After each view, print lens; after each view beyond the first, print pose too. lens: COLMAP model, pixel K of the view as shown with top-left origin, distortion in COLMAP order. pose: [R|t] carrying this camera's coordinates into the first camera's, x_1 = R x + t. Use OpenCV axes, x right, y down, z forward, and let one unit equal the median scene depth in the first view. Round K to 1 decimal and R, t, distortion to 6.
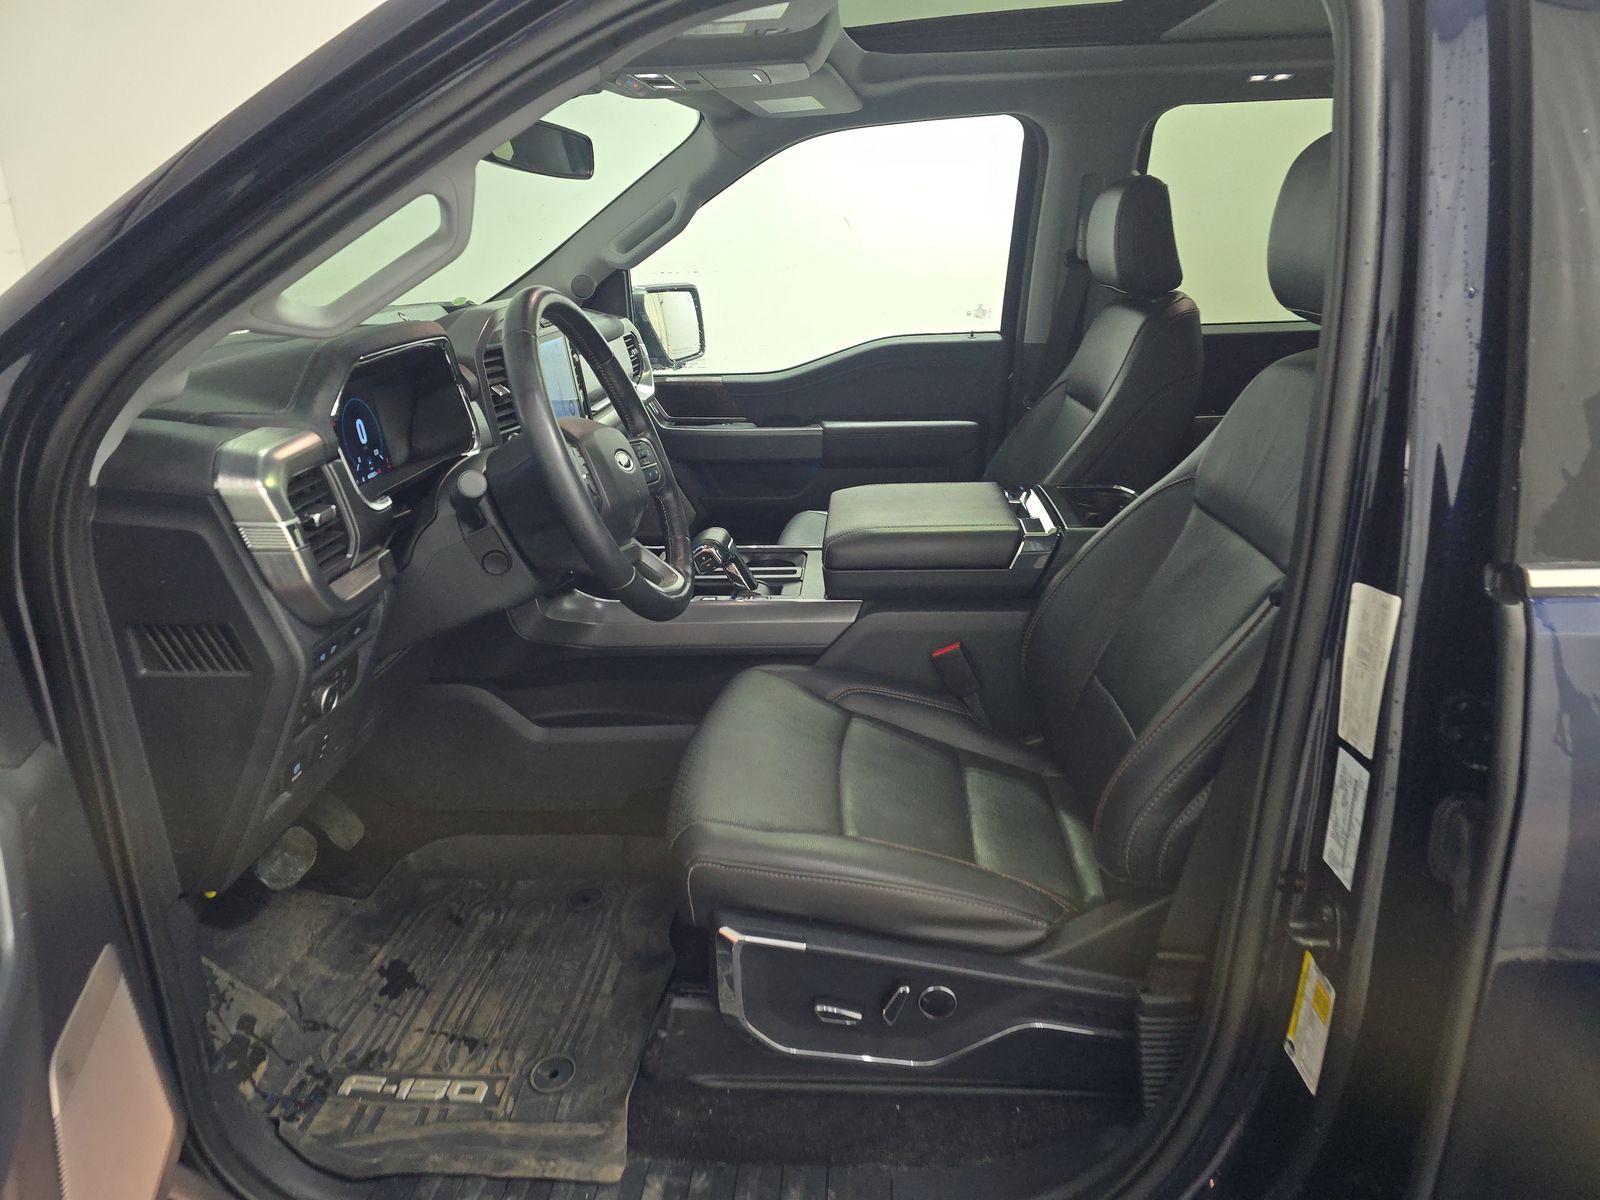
lens RADIAL K [[1083.3, 0, 794.2], [0, 1083.3, 594.0], [0, 0, 1]] dist [0.007808, -0.021679]
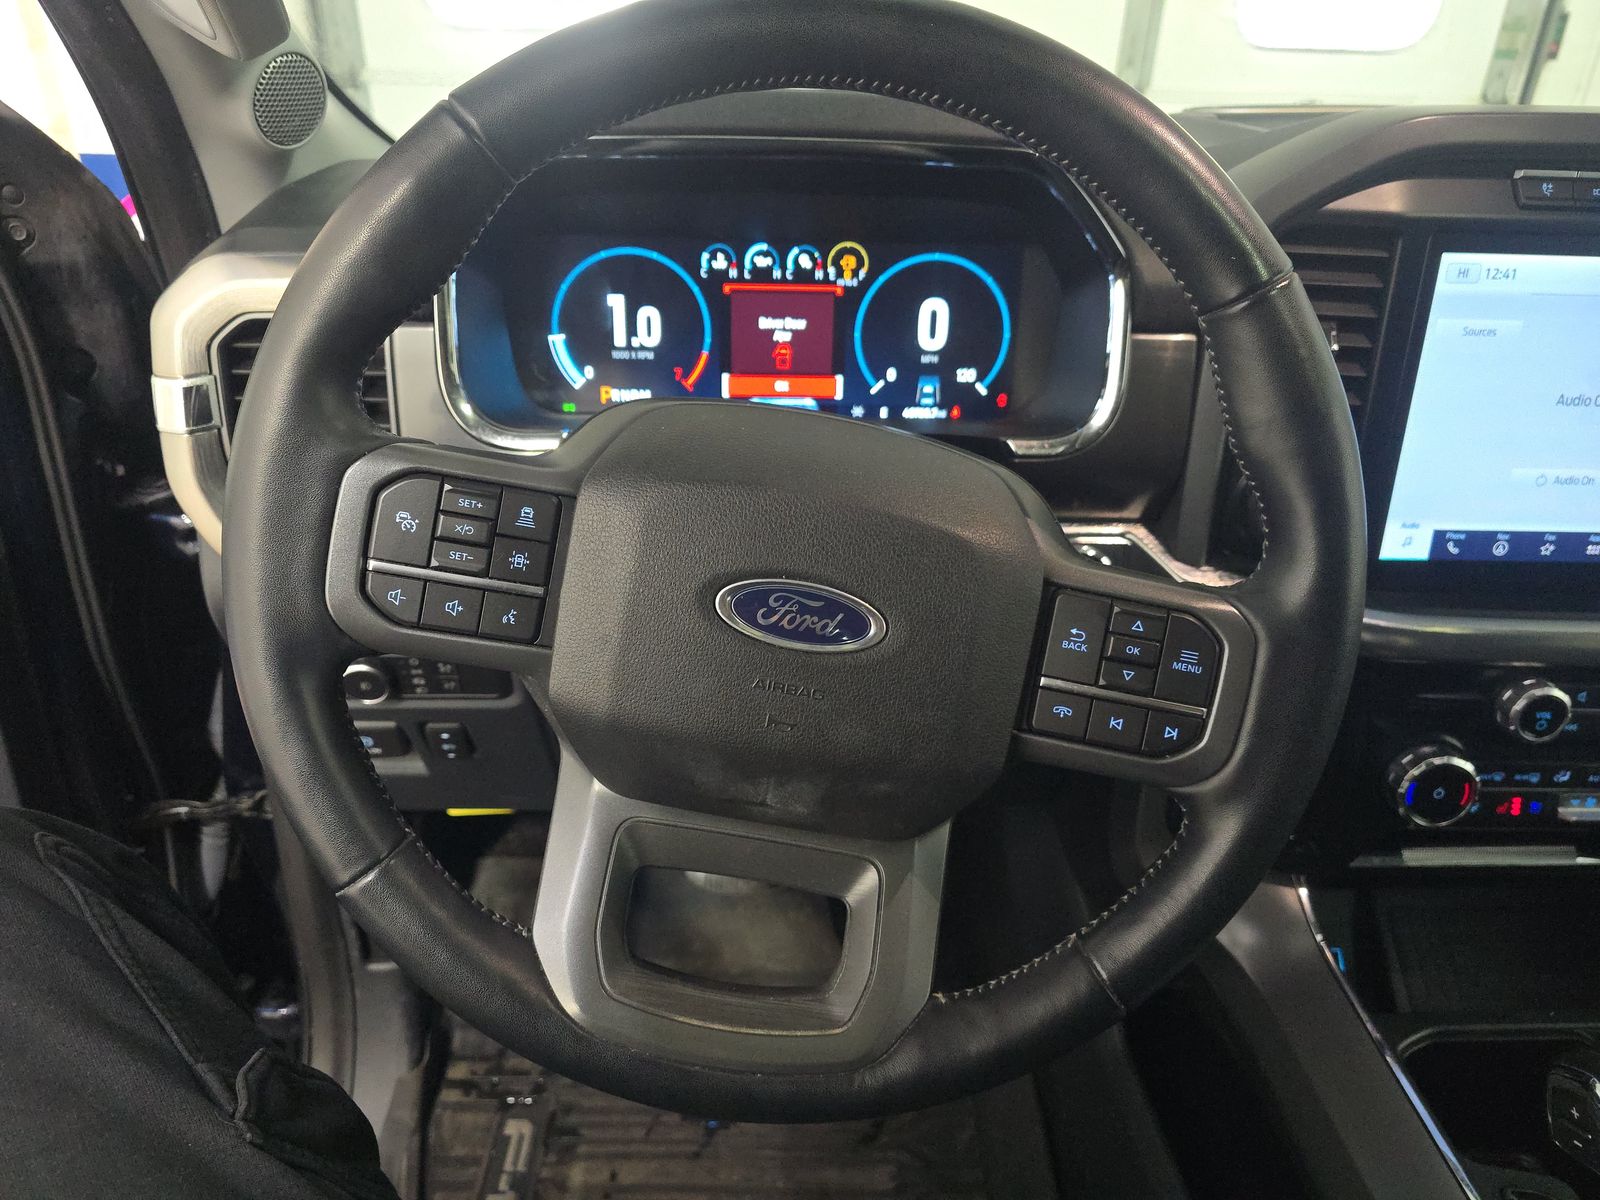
lens RADIAL K [[1083.3, 0, 804.4], [0, 1083.3, 585.2], [0, 0, 1]] dist [0.007808, -0.021679]
pose [[0.093978, 0.461255, -0.882277, 0.094799], [-0.339292, 0.847986, 0.407187, -0.227703], [0.935975, 0.261082, 0.236192, 0.838310]]
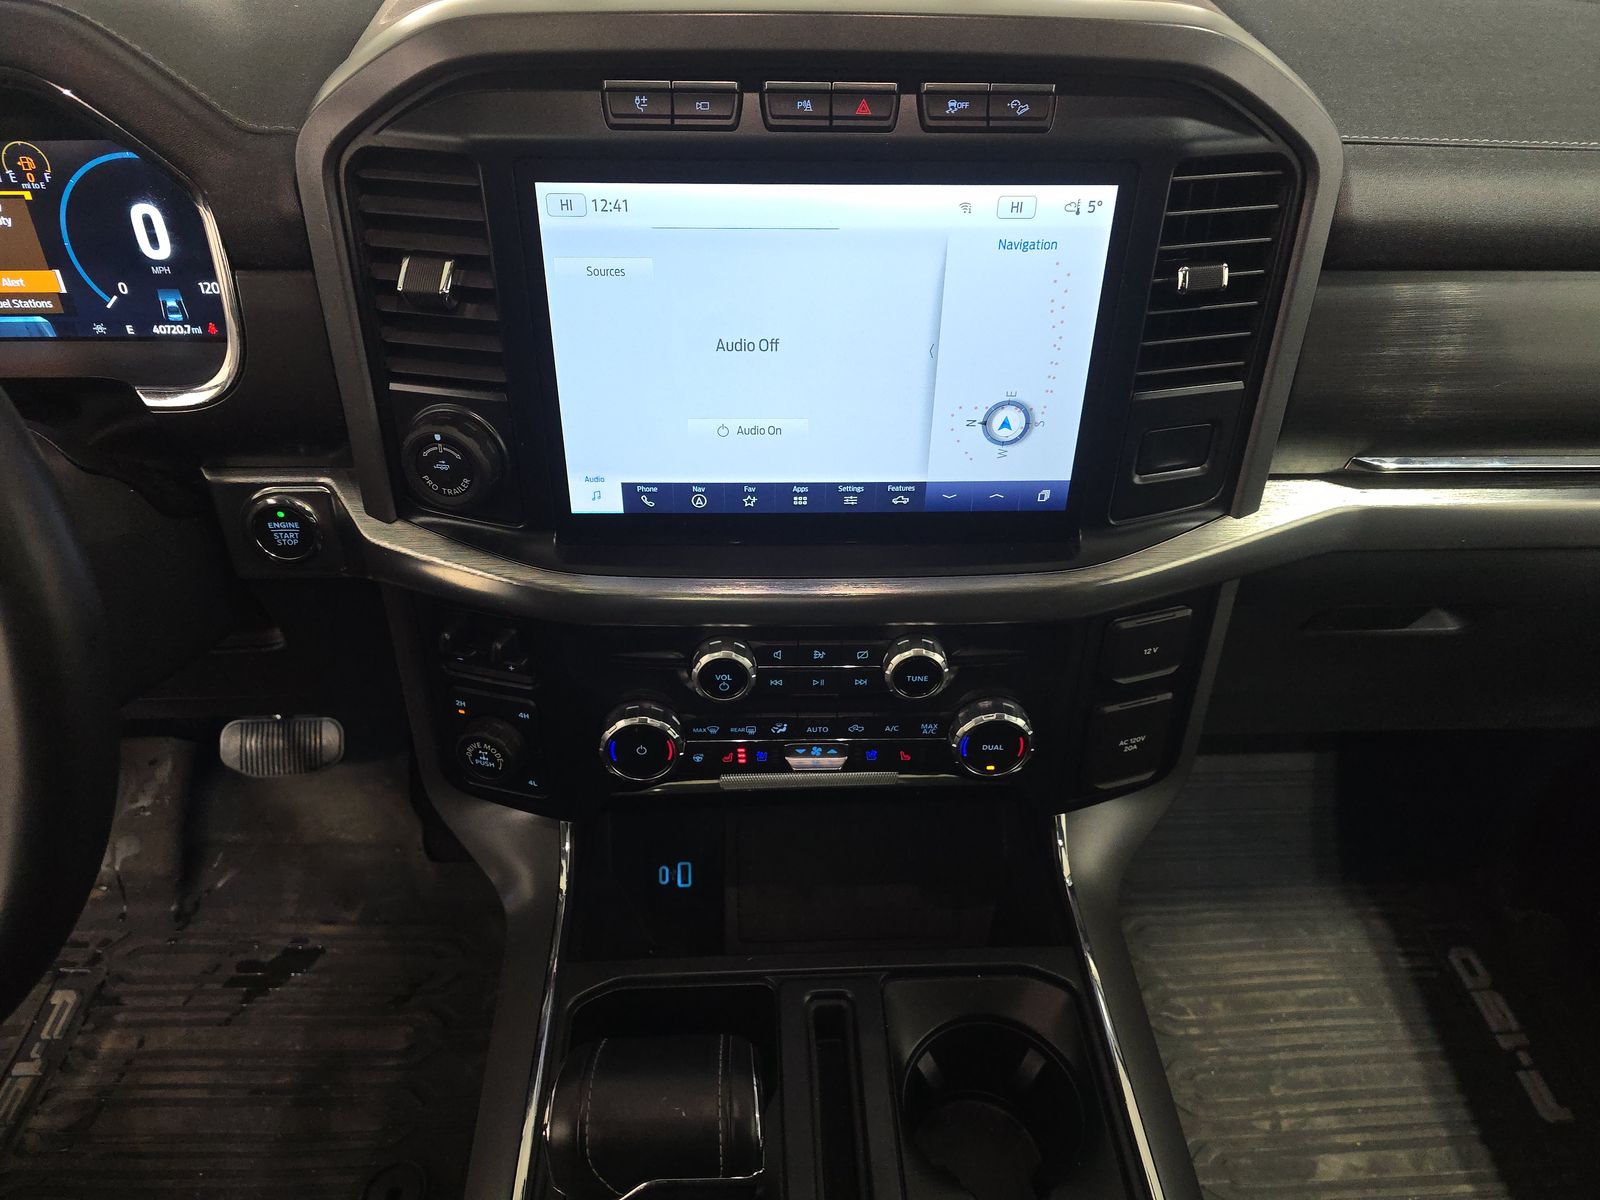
lens RADIAL K [[1083.3, 0, 839.3], [0, 1083.3, 603.4], [0, 0, 1]] dist [0.007808, -0.021679]
pose [[0.129280, 0.641380, -0.756253, 0.070158], [-0.346893, 0.743716, 0.571447, -0.380663], [0.928952, 0.188462, 0.318638, 1.125989]]
